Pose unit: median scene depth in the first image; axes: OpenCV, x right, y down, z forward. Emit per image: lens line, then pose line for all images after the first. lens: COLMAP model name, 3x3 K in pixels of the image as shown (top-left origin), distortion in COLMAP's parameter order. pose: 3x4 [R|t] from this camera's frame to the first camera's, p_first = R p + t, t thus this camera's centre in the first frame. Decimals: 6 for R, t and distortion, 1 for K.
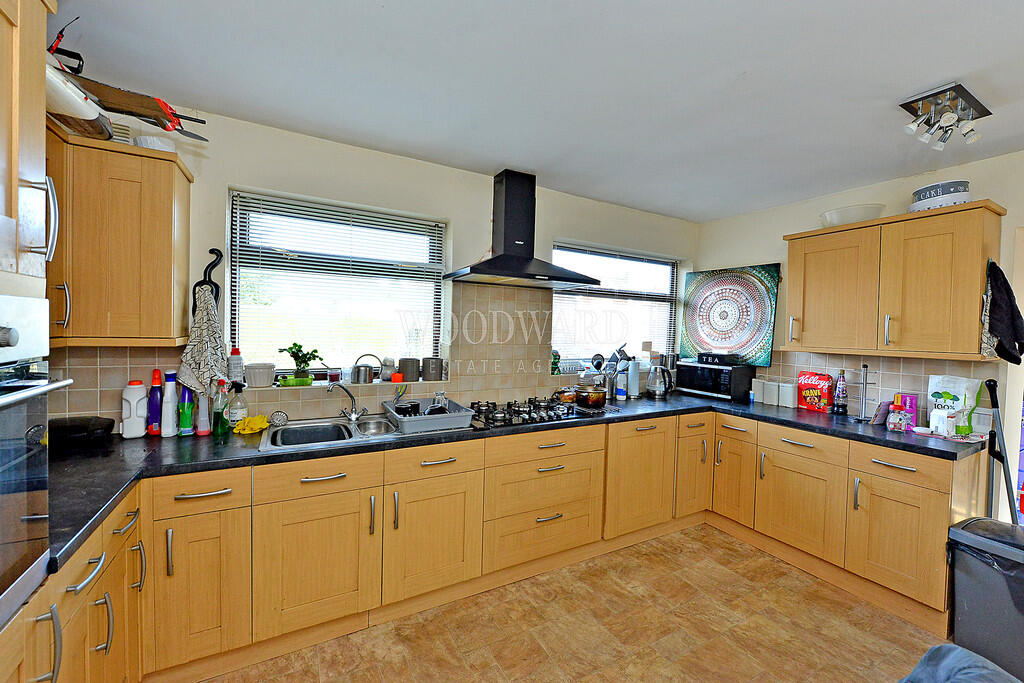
lens RADIAL K [[407.9, 0, 513.2], [0, 407.9, 340.9], [0, 0, 1]] dist [-0.011638, -0.000252]
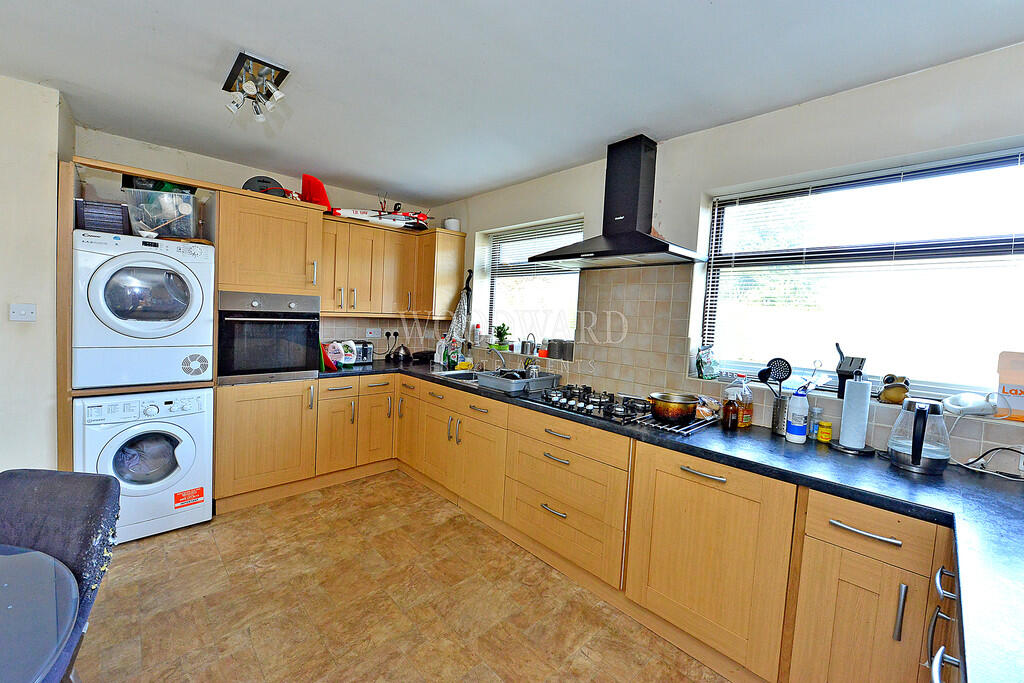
lens RADIAL K [[407.9, 0, 513.3], [0, 407.9, 338.0], [0, 0, 1]] dist [-0.011638, -0.000252]
pose [[0.245162, 0.038372, -0.968722, 0.938601], [-0.074547, 0.997004, 0.020626, 0.024963], [0.966612, 0.067158, 0.247288, 0.637239]]
